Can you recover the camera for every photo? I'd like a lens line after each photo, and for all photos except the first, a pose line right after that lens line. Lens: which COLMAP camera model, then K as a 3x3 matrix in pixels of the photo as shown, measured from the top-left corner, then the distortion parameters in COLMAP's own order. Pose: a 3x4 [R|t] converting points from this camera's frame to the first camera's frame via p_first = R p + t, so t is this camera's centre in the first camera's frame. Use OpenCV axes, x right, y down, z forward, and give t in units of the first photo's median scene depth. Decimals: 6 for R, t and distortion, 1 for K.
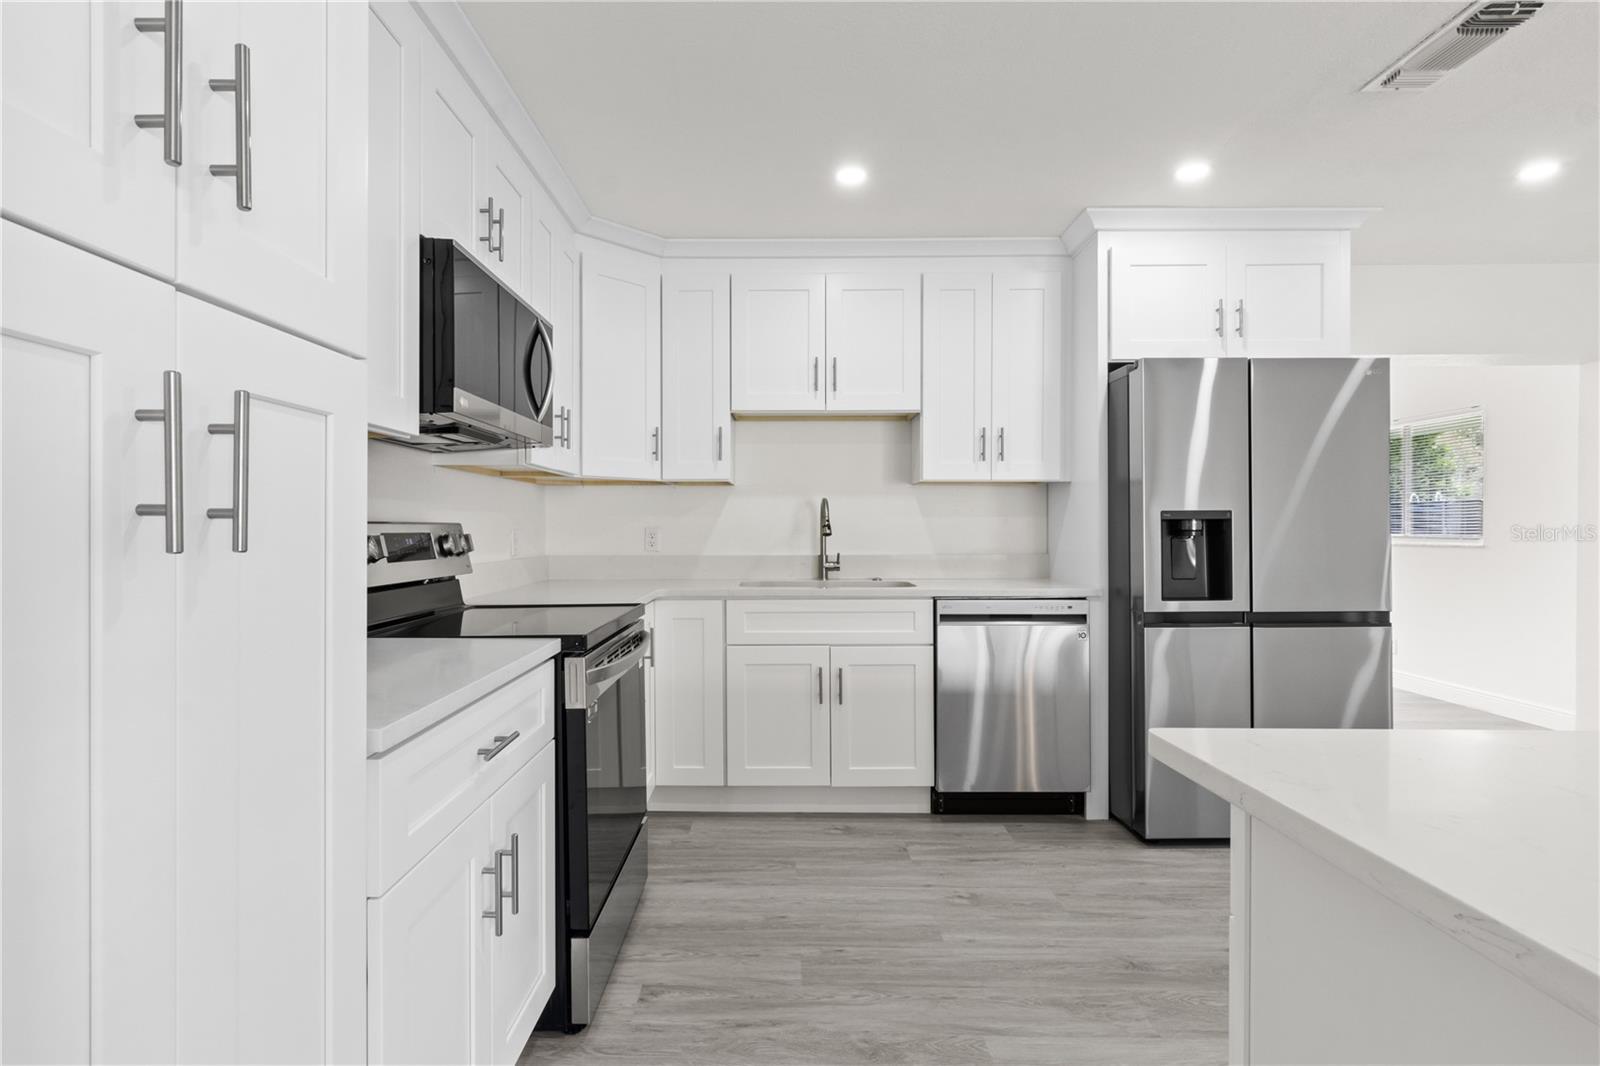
lens RADIAL K [[763.3, 0, 752.6], [0, 763.3, 532.6], [0, 0, 1]] dist [0.002209, 0.000391]
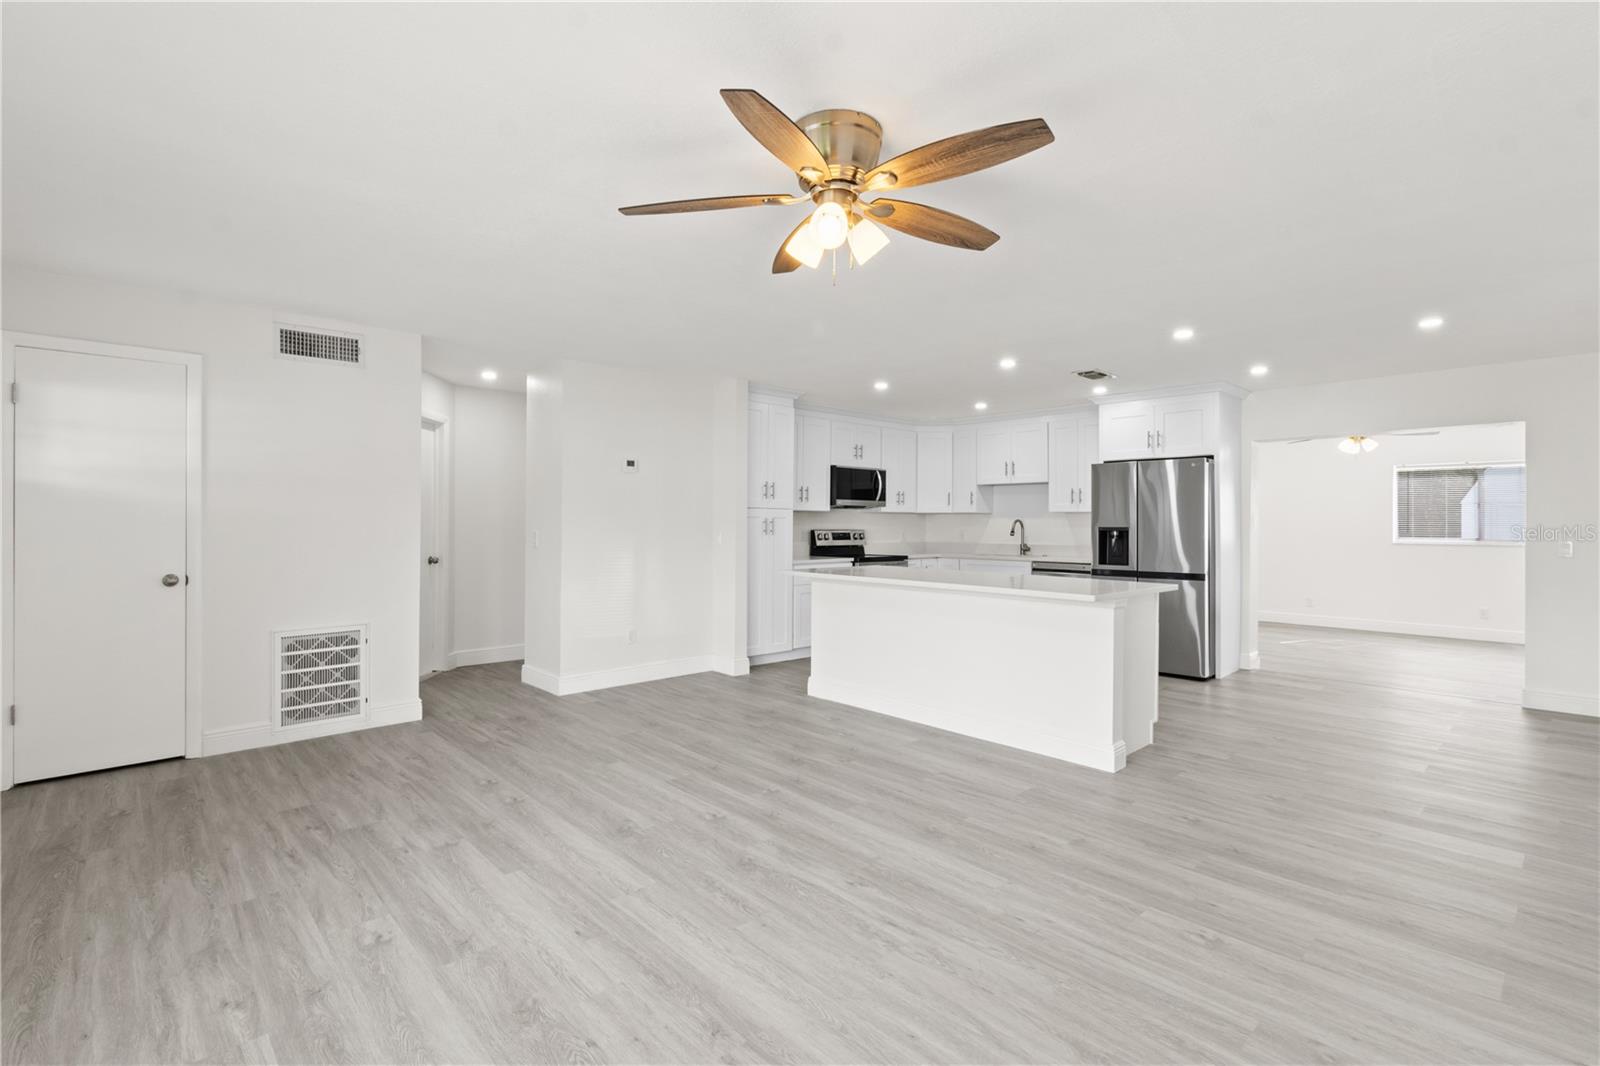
lens RADIAL K [[763.3, 0, 752.6], [0, 763.3, 532.6], [0, 0, 1]] dist [0.002209, 0.000391]
pose [[0.645904, 0.013147, -0.763306, 1.654186], [-0.009149, 0.999913, 0.009480, -0.023675], [0.763364, 0.000860, 0.645968, -1.373850]]
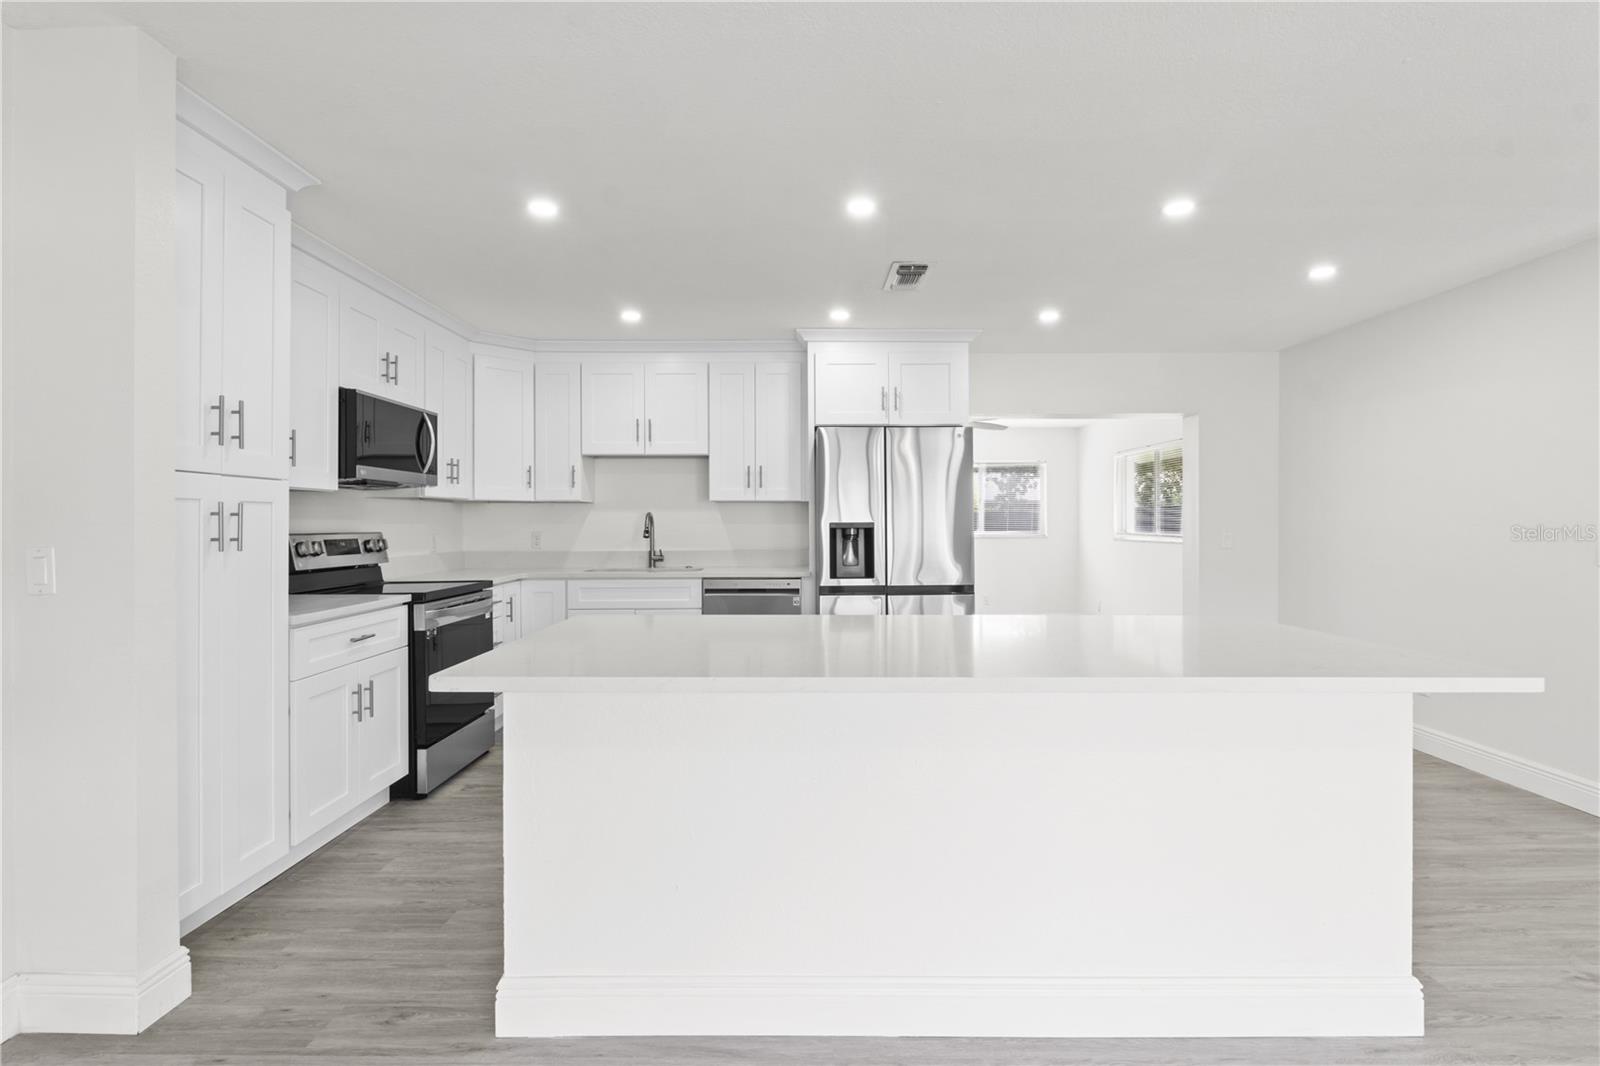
lens RADIAL K [[781.7, 0, 799.2], [0, 781.7, 520.1], [0, 0, 1]] dist [-0.000706, -0.000482]
pose [[0.999902, -0.001591, 0.013939, 0.444380], [0.001716, 0.999958, -0.008973, -0.019102], [-0.013925, 0.008996, 0.999863, -0.630399]]
